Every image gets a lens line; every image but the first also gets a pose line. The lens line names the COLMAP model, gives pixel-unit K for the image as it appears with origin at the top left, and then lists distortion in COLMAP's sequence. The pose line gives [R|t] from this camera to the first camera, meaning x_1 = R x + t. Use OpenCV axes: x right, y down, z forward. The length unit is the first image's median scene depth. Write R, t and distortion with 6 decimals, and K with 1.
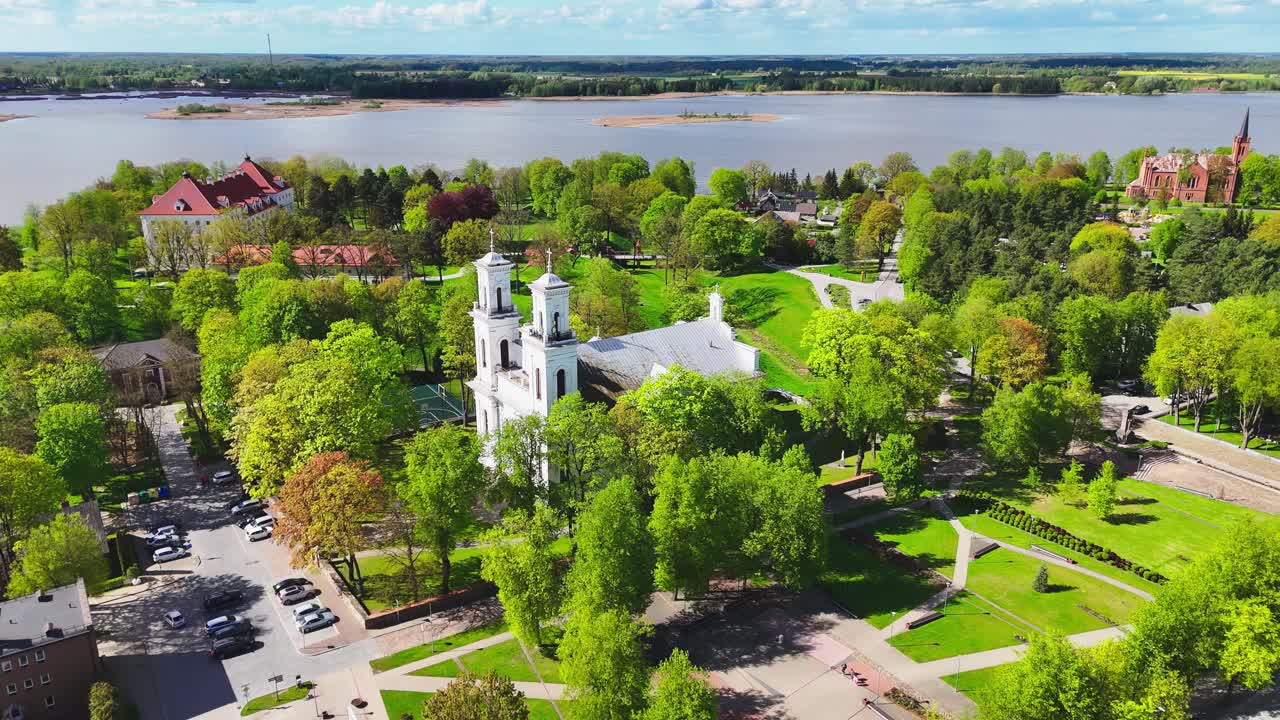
lens RADIAL K [[935.2, 0, 640.0], [0, 935.2, 360.0], [0, 0, 1]] dist [0.088736, -0.093301]
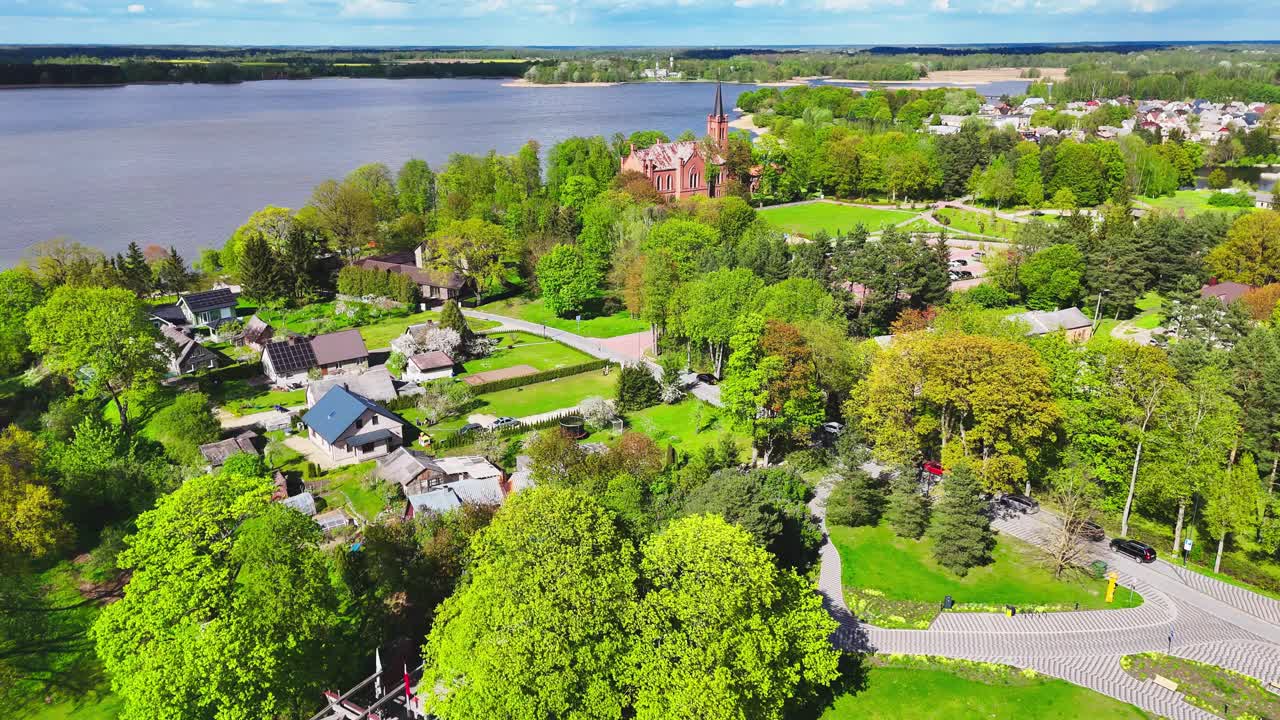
lens RADIAL K [[935.2, 0, 640.0], [0, 935.2, 360.0], [0, 0, 1]] dist [0.088736, -0.093301]
pose [[0.574978, -0.261562, 0.775233, -0.065393], [0.256609, 0.957364, 0.132690, -0.187593], [-0.776887, 0.122638, 0.617582, 0.699278]]
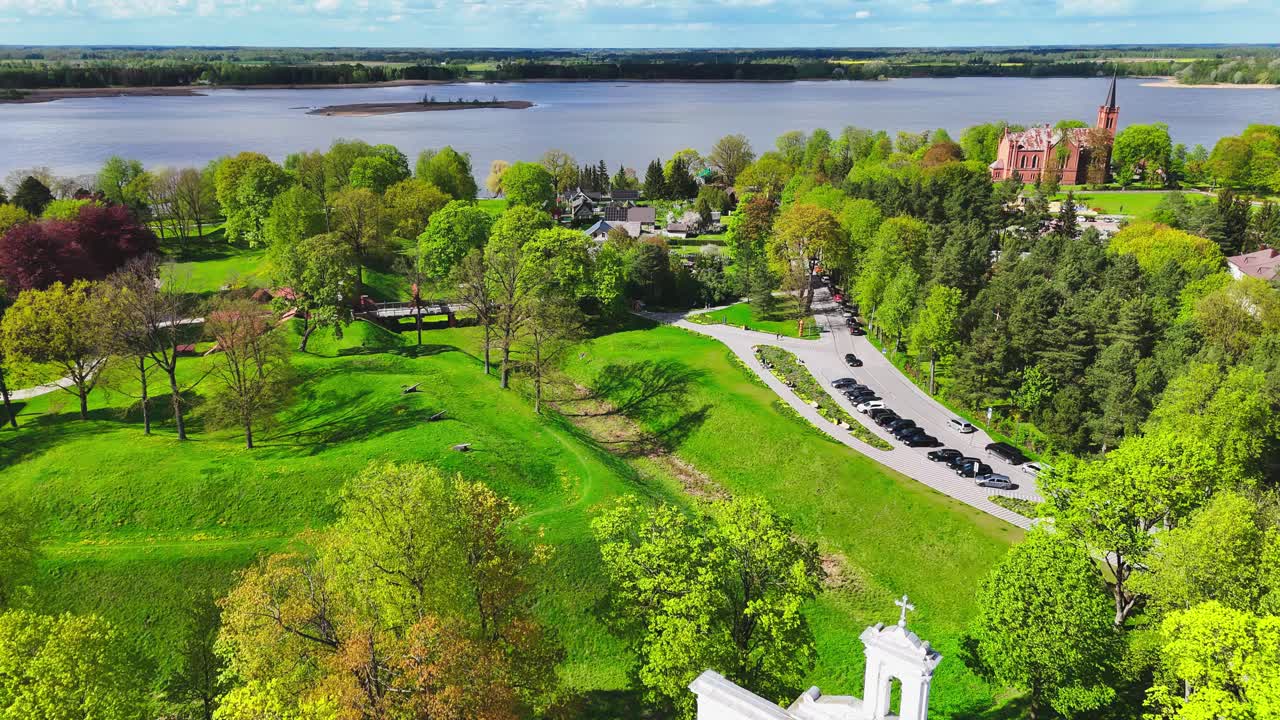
lens RADIAL K [[935.2, 0, 640.0], [0, 935.2, 360.0], [0, 0, 1]] dist [0.088736, -0.093301]
pose [[0.961902, -0.087308, 0.259078, -0.020734], [0.085771, 0.996165, 0.017255, -0.067020], [-0.259591, 0.005624, 0.965702, 0.330209]]
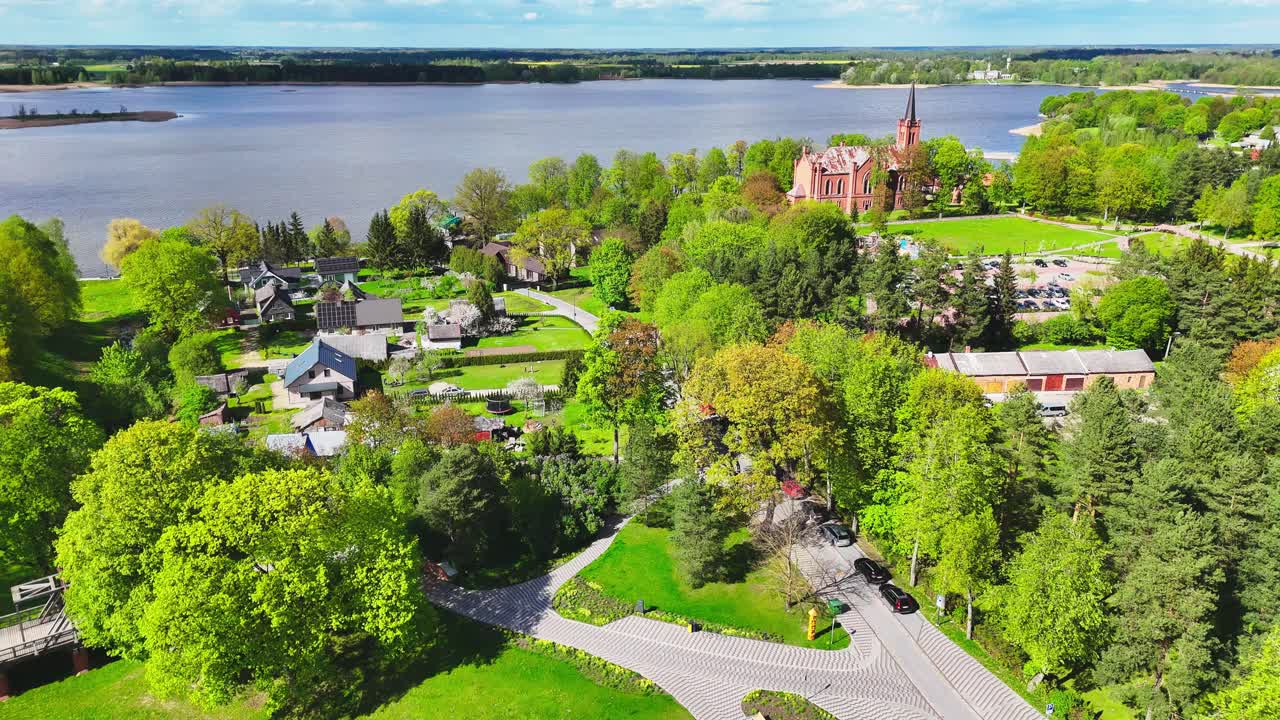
lens RADIAL K [[939.7, 0, 640.0], [0, 939.7, 360.0], [0, 0, 1]] dist [0.058416, -0.042153]
pose [[0.822248, -0.180206, 0.539847, 0.032870], [0.177403, 0.982443, 0.057744, -0.151555], [-0.540775, 0.048290, 0.839780, 0.589570]]
